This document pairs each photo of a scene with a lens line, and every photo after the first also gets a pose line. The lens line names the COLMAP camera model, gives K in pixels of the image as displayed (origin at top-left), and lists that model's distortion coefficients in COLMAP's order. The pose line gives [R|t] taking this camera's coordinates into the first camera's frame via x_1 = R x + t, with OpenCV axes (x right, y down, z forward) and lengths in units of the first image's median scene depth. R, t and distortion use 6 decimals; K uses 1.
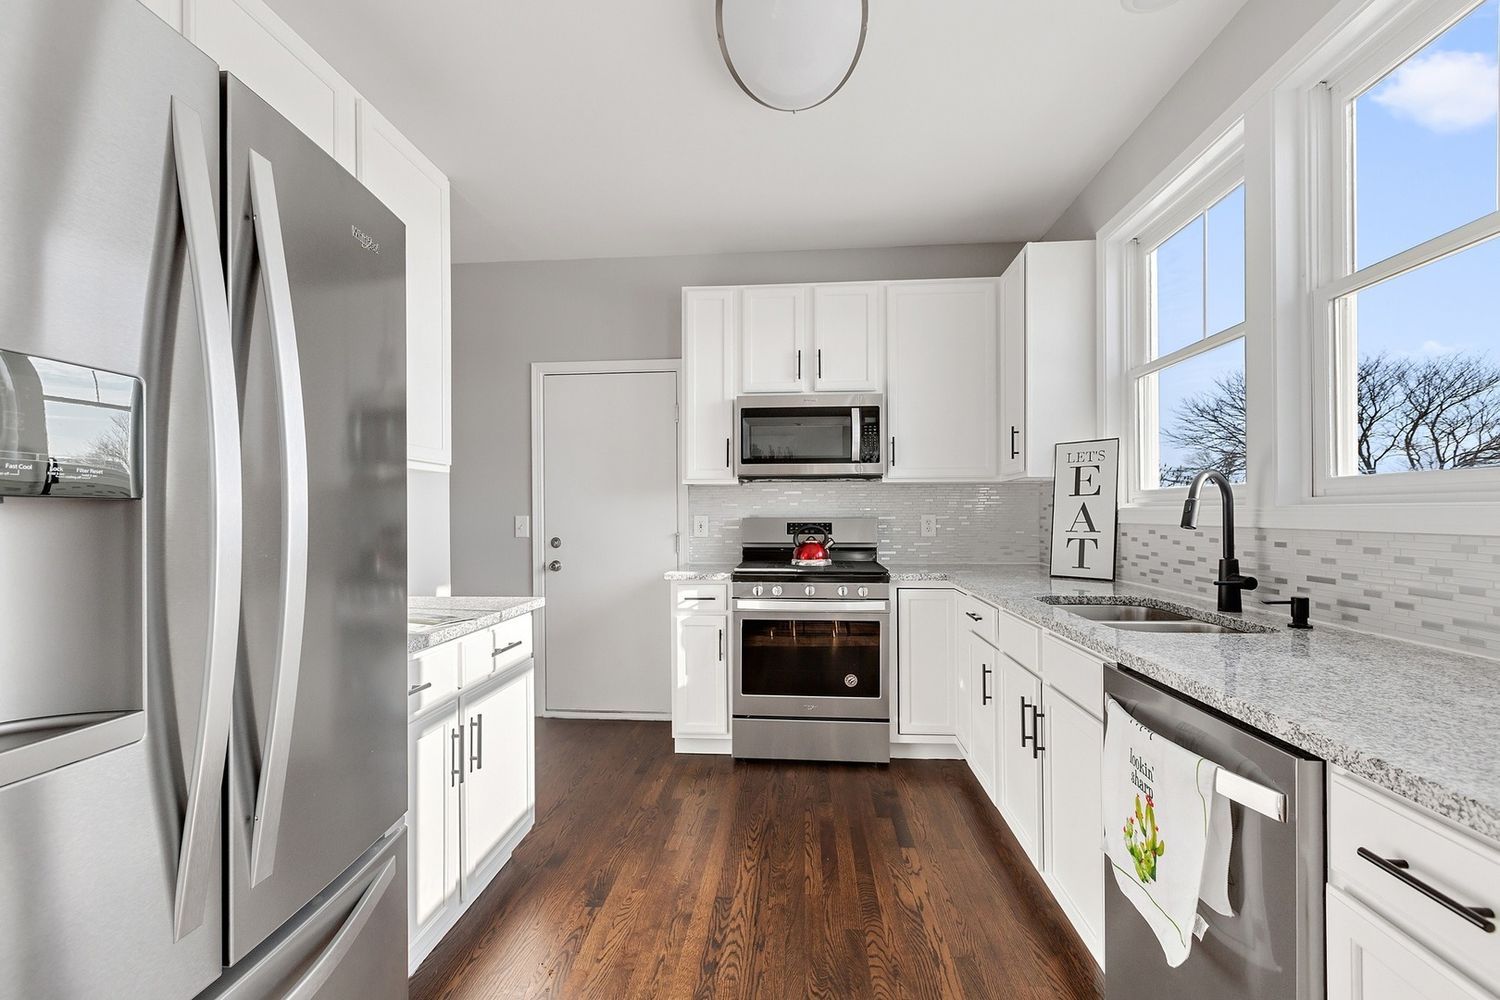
lens RADIAL K [[670.4, 0, 740.2], [0, 670.4, 512.0], [0, 0, 1]] dist [-0.000702, -0.000036]
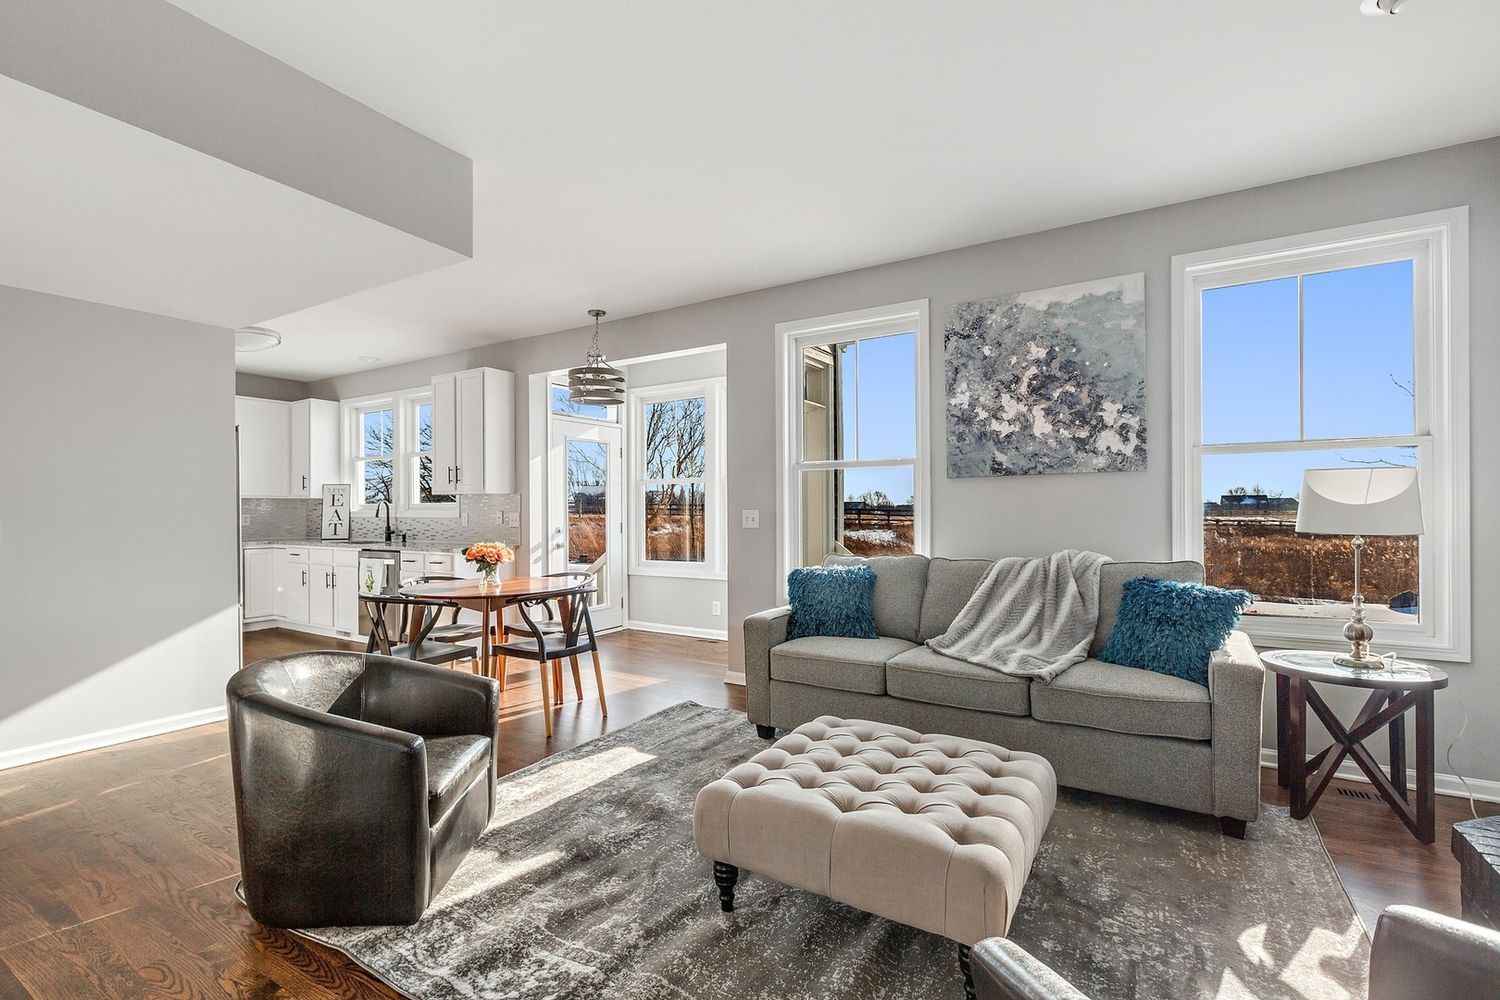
lens RADIAL K [[670.4, 0, 743.2], [0, 670.4, 509.4], [0, 0, 1]] dist [-0.000702, -0.000036]
pose [[0.447392, 0.001986, 0.894336, -1.269956], [-0.000343, 0.999998, -0.002049, -0.008797], [-0.894338, 0.000610, 0.447392, -1.798403]]
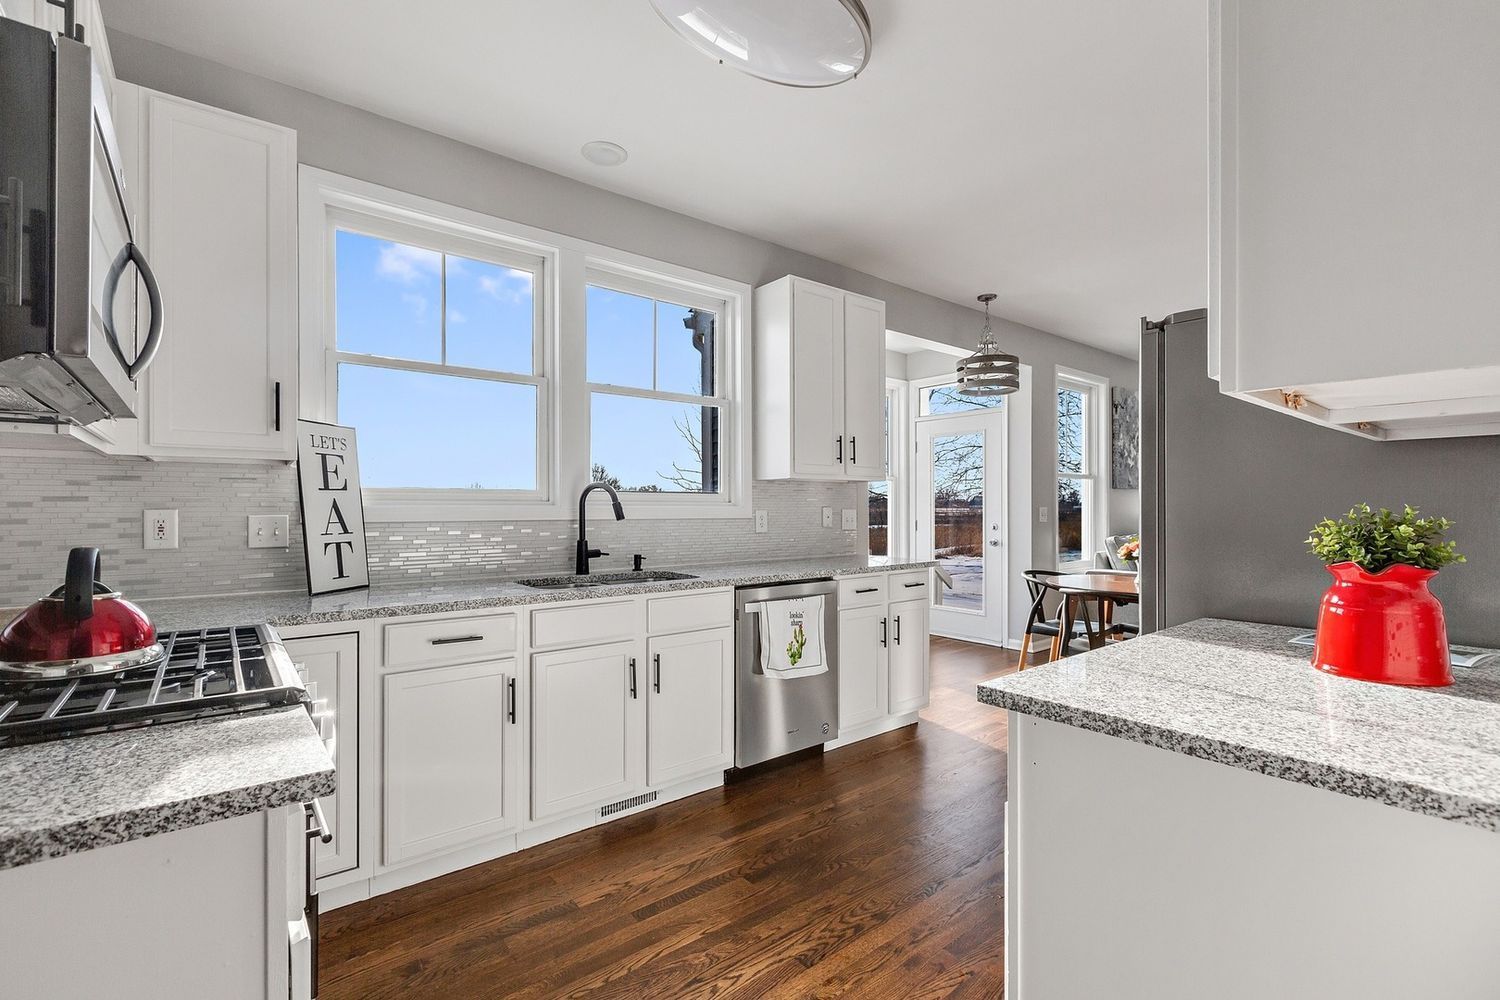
lens RADIAL K [[670.4, 0, 749.2], [0, 670.4, 506.0], [0, 0, 1]] dist [-0.000702, -0.000036]
pose [[-0.697528, 0.007559, 0.716518, -0.523152], [0.003072, 0.999967, -0.007559, 0.003225], [-0.716551, -0.003072, -0.697528, 1.455534]]
